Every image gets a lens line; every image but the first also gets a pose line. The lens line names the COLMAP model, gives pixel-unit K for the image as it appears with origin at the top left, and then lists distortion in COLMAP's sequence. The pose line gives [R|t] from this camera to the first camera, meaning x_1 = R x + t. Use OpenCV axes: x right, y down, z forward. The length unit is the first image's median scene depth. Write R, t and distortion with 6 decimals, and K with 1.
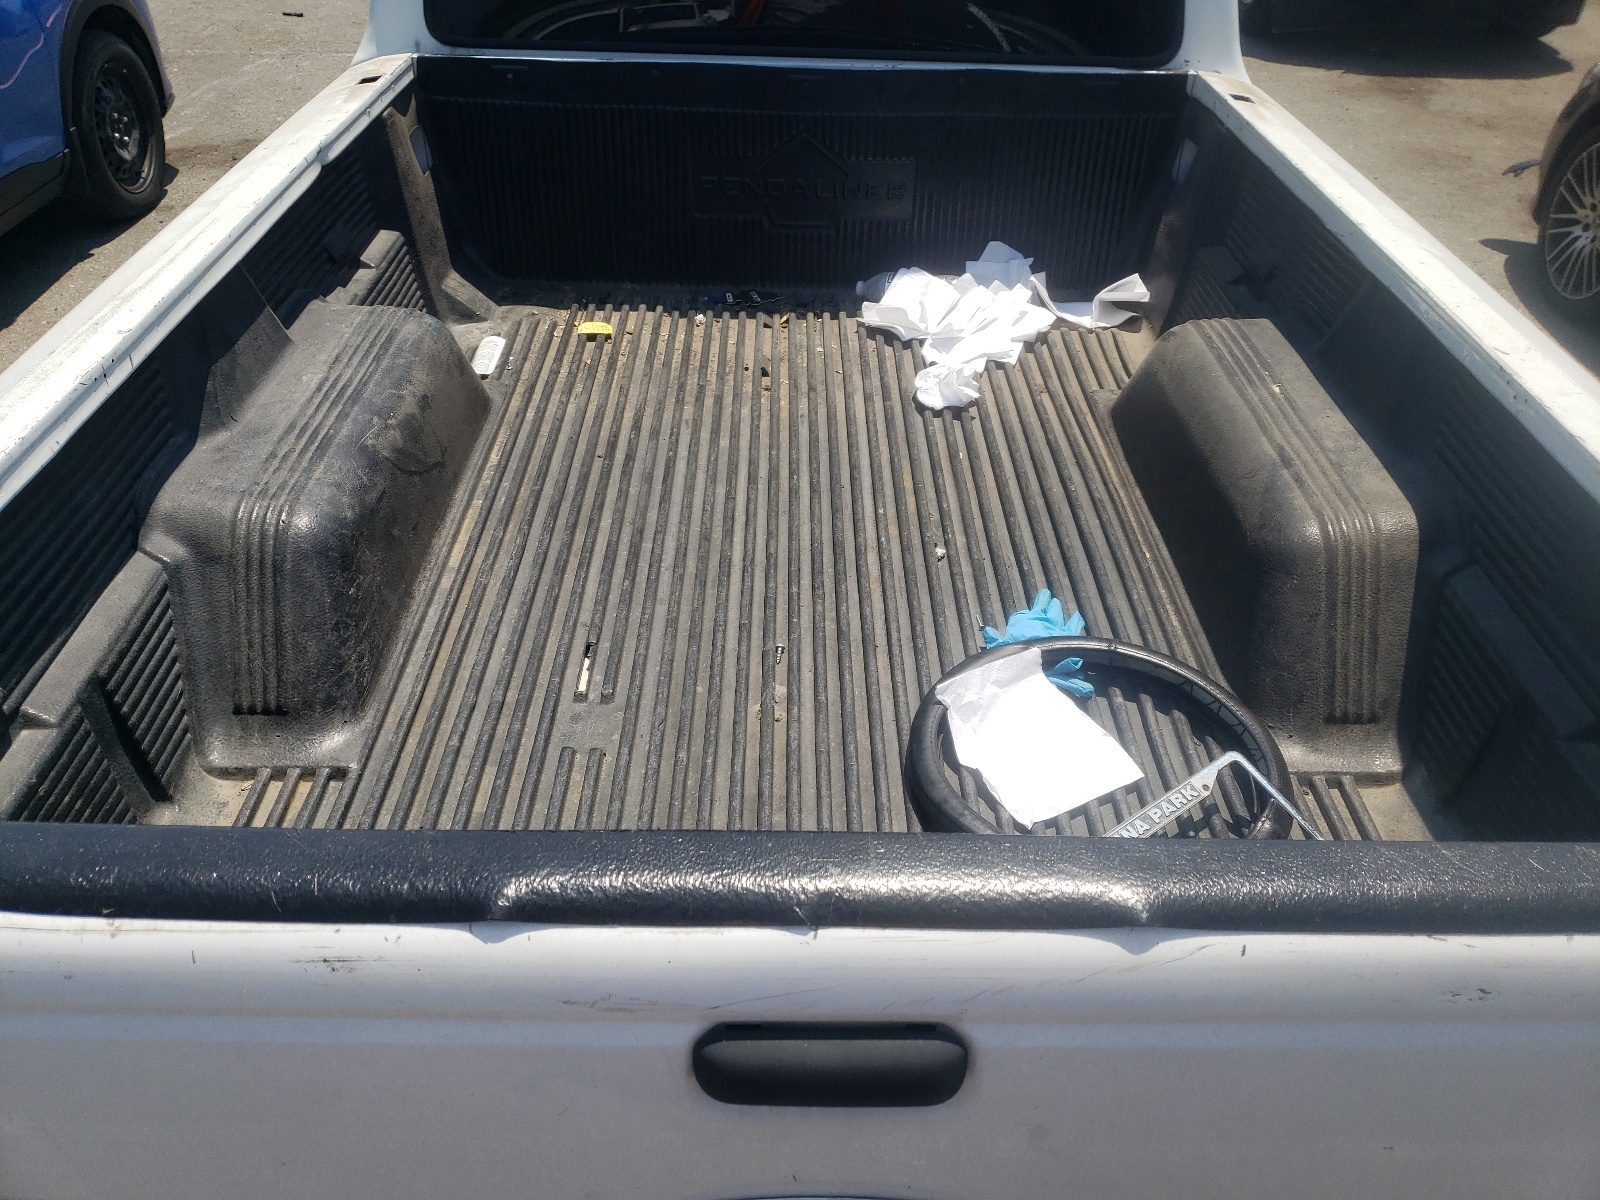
lens RADIAL K [[1244.5, 0, 800.0], [0, 1244.5, 600.0], [0, 0, 1]] dist [0.005323, 0.038659]
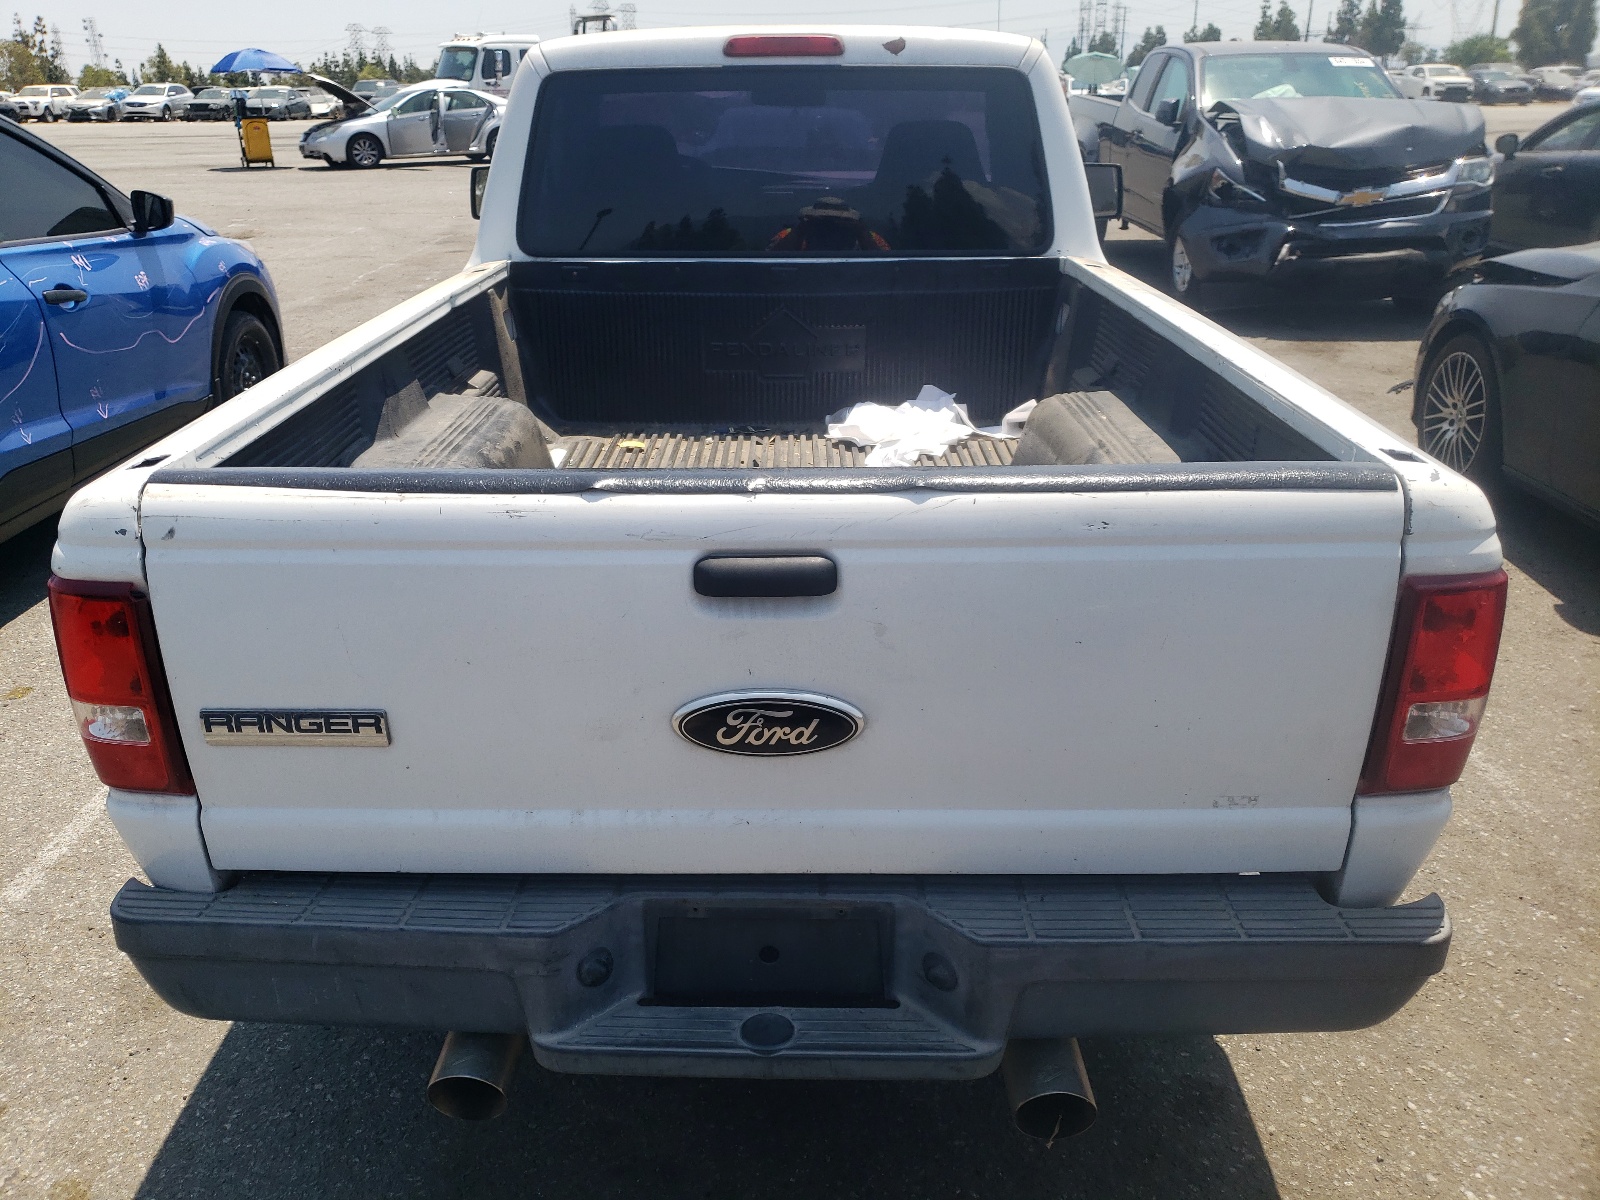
lens RADIAL K [[1194.3, 0, 767.4], [0, 1194.3, 602.4], [0, 0, 1]] dist [0.118631, -0.136700]
pose [[0.999155, -0.017185, -0.037339, 0.029042], [0.008273, 0.973893, -0.226857, 0.247850], [0.040262, 0.226356, 0.973212, -0.229661]]
